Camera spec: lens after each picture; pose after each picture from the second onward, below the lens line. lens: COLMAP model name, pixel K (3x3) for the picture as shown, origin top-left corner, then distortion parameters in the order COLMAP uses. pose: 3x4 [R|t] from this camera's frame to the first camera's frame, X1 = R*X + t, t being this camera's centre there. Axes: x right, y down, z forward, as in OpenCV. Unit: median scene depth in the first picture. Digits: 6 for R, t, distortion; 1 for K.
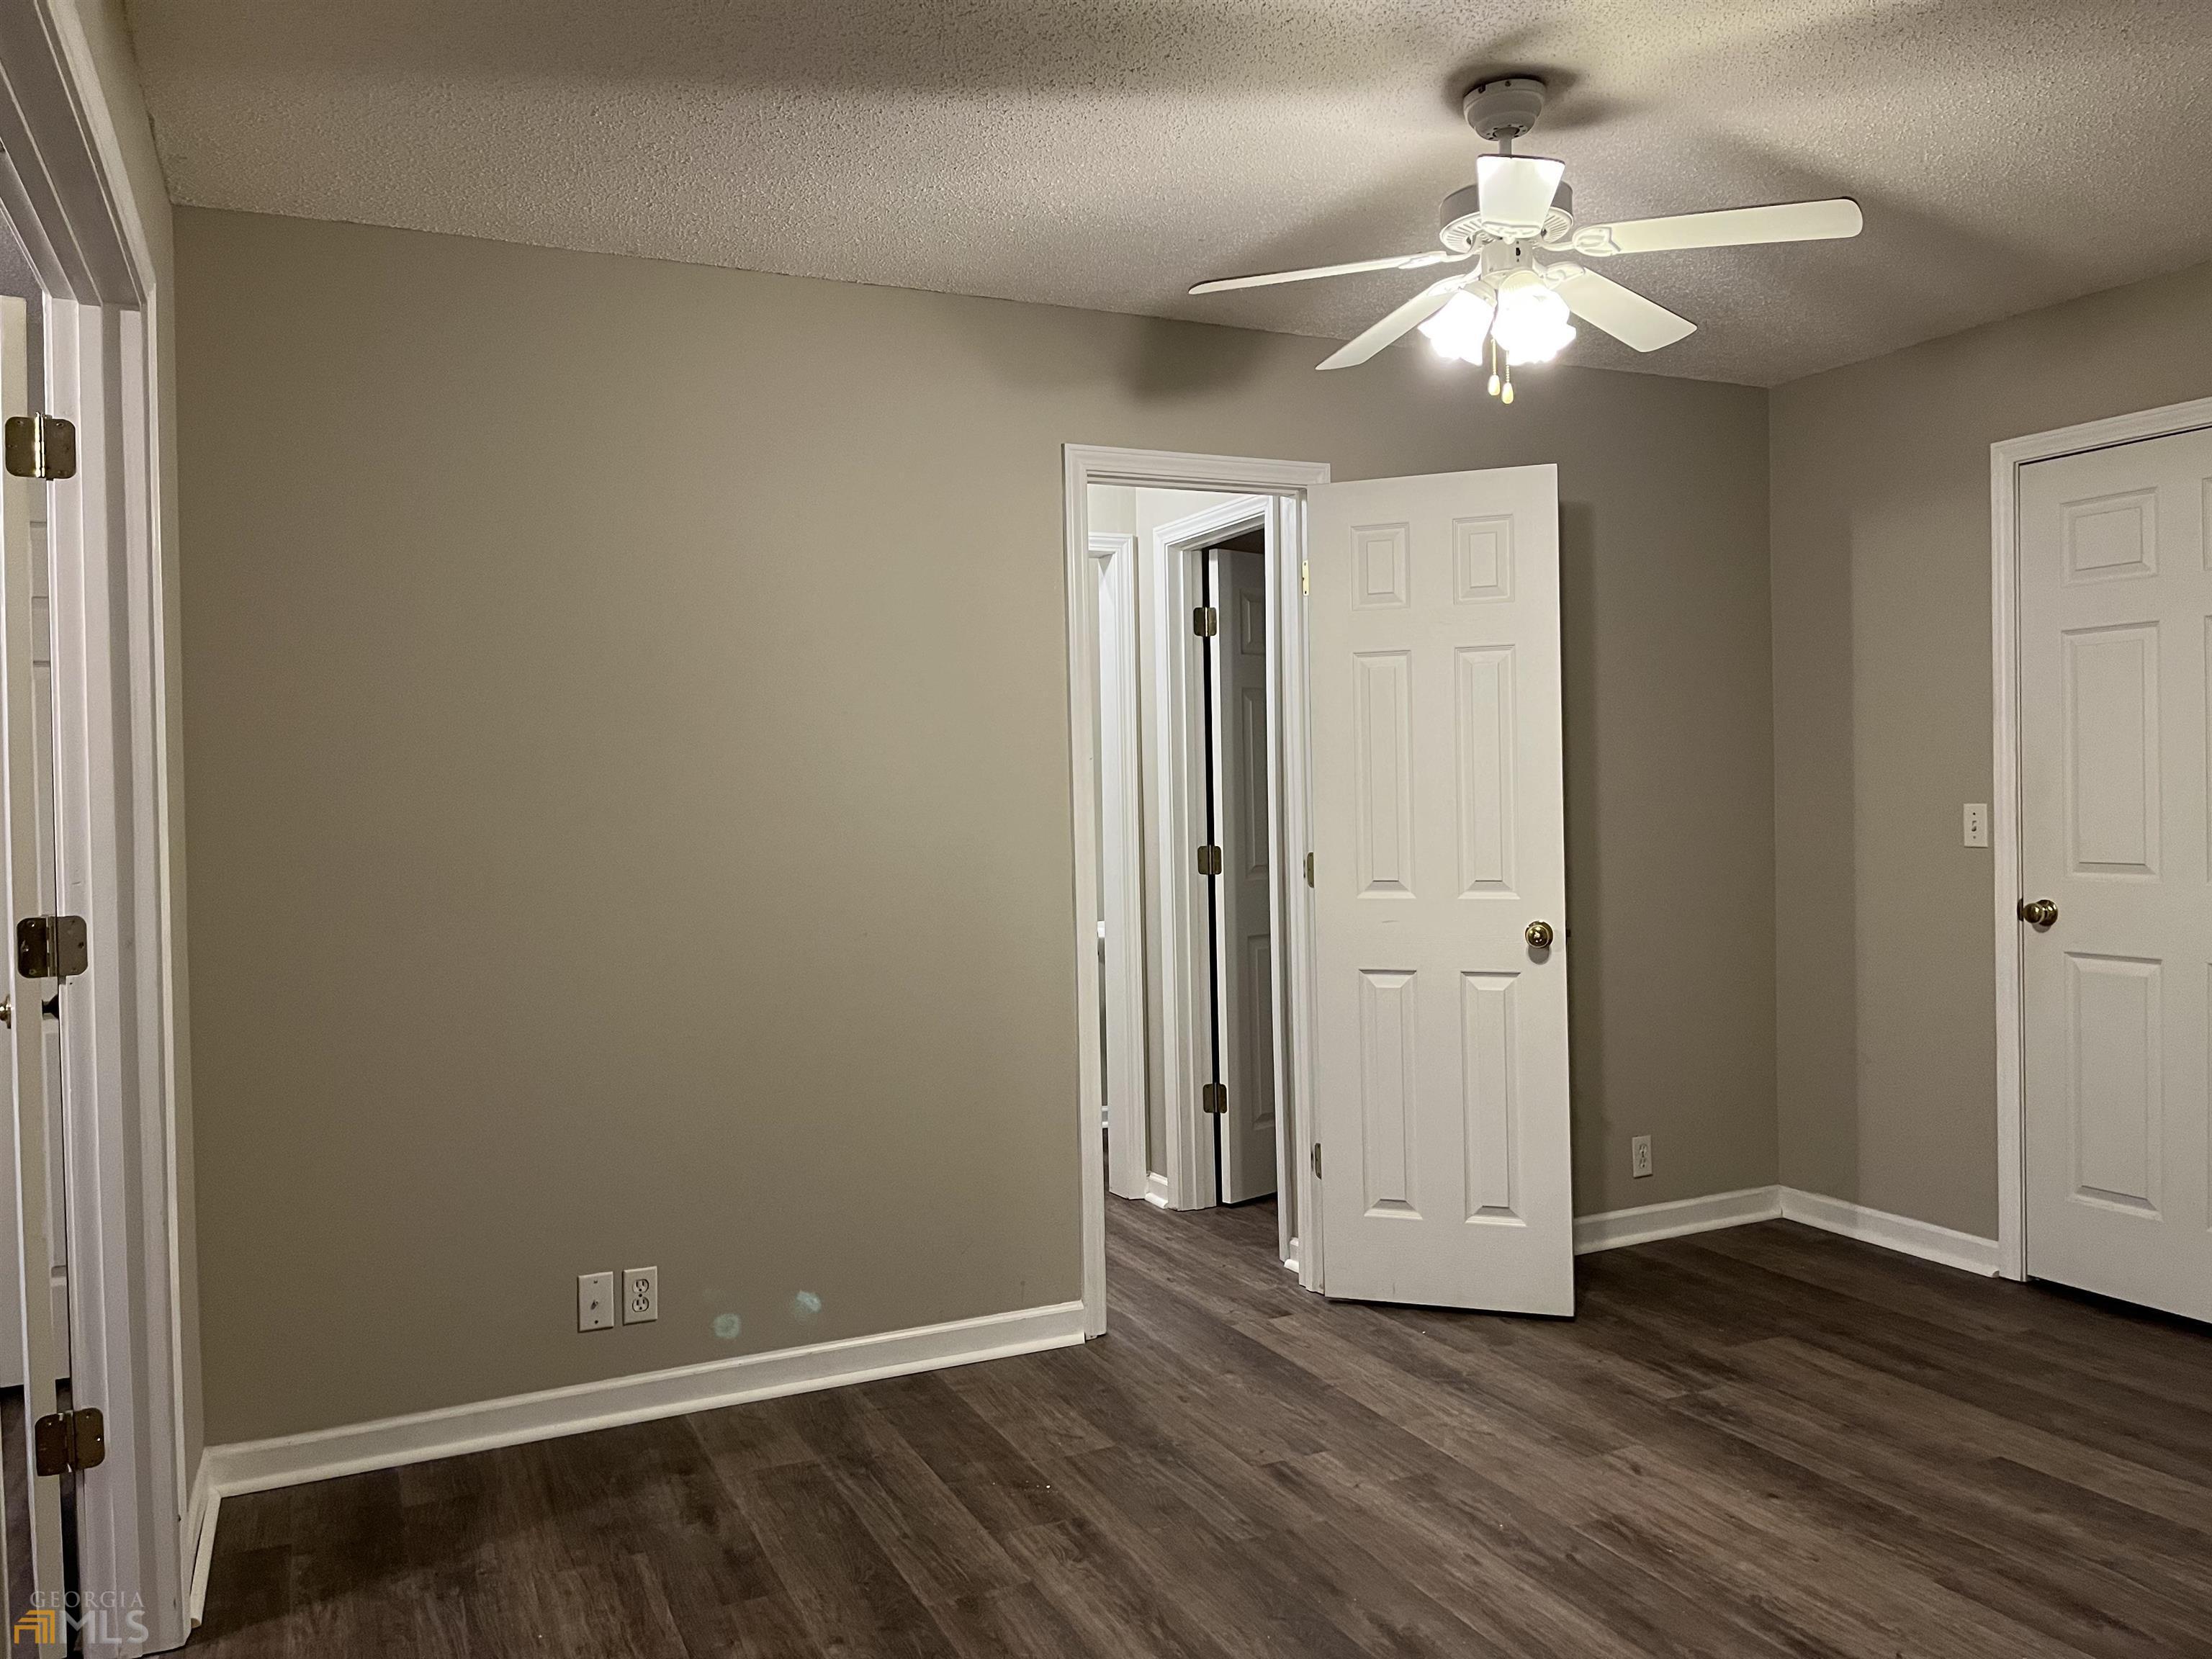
lens RADIAL K [[1678.4, 0, 1112.1], [0, 1678.4, 816.6], [0, 0, 1]] dist [0.089646, -0.121382]
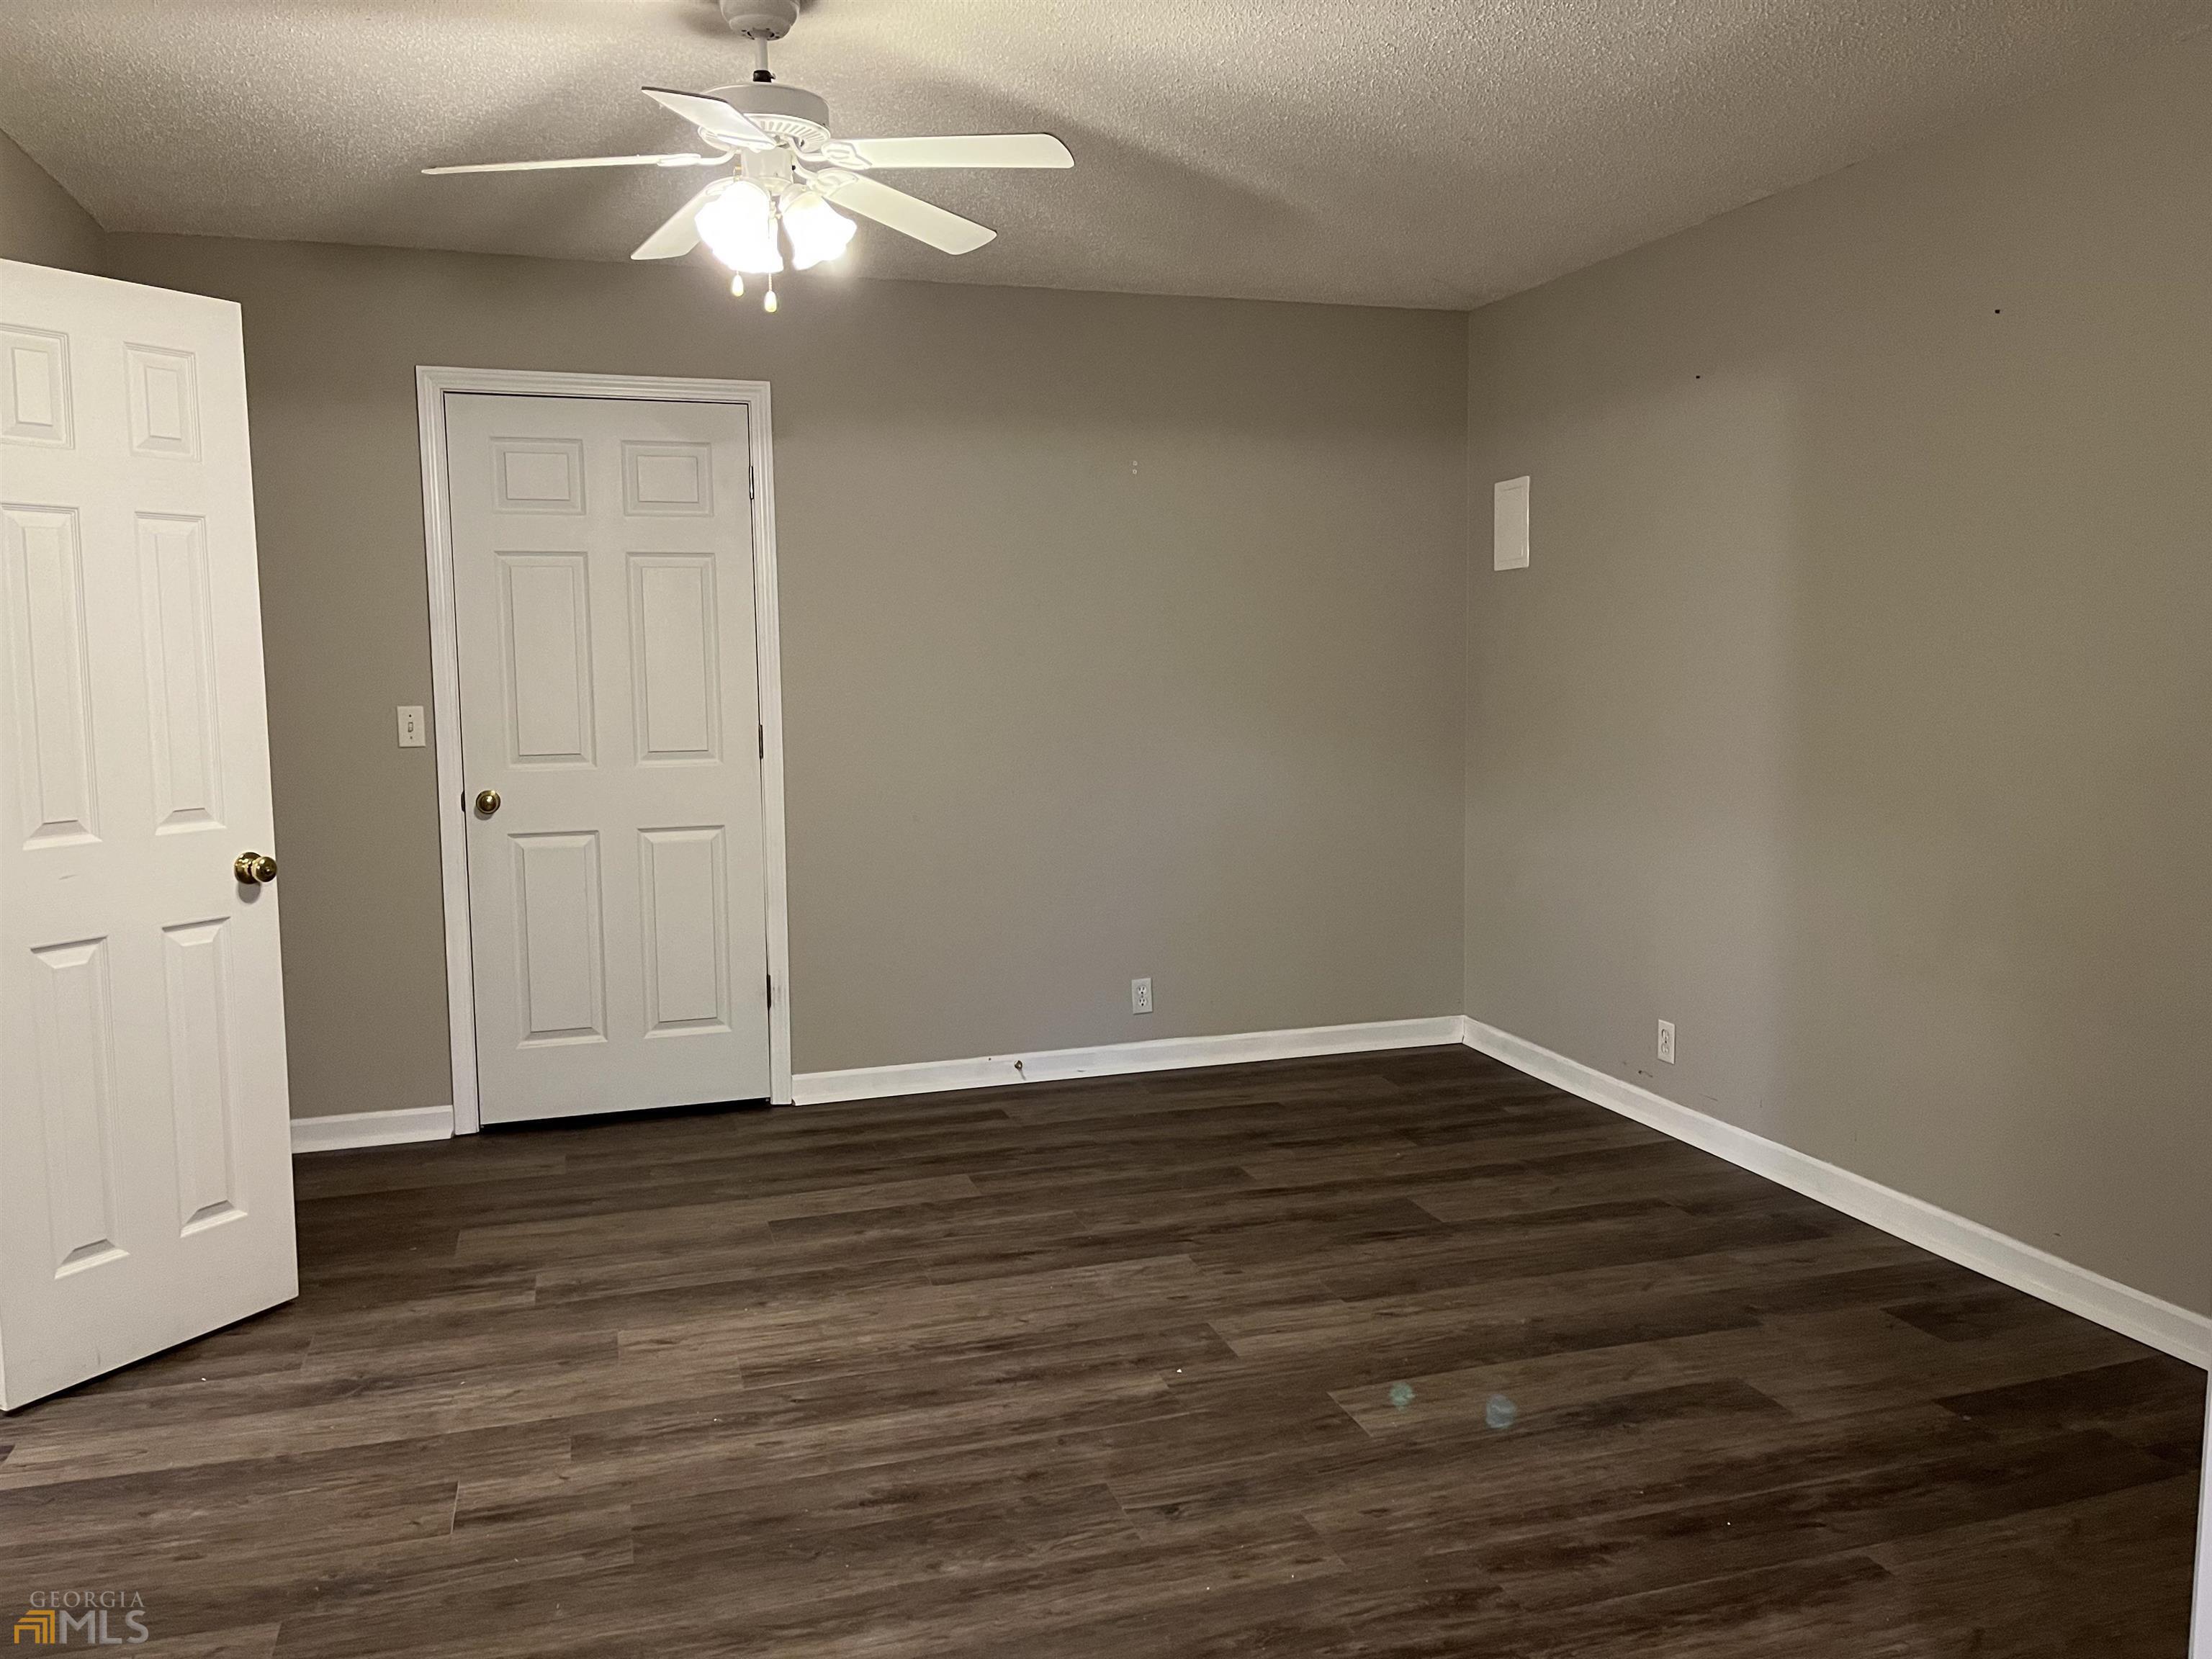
lens RADIAL K [[1678.4, 0, 1112.1], [0, 1678.4, 816.6], [0, 0, 1]] dist [0.089646, -0.121382]
pose [[0.128083, -0.078899, 0.988620, -0.592134], [0.022496, 0.996805, 0.076638, -0.012474], [-0.991508, 0.012424, 0.129448, 0.520148]]
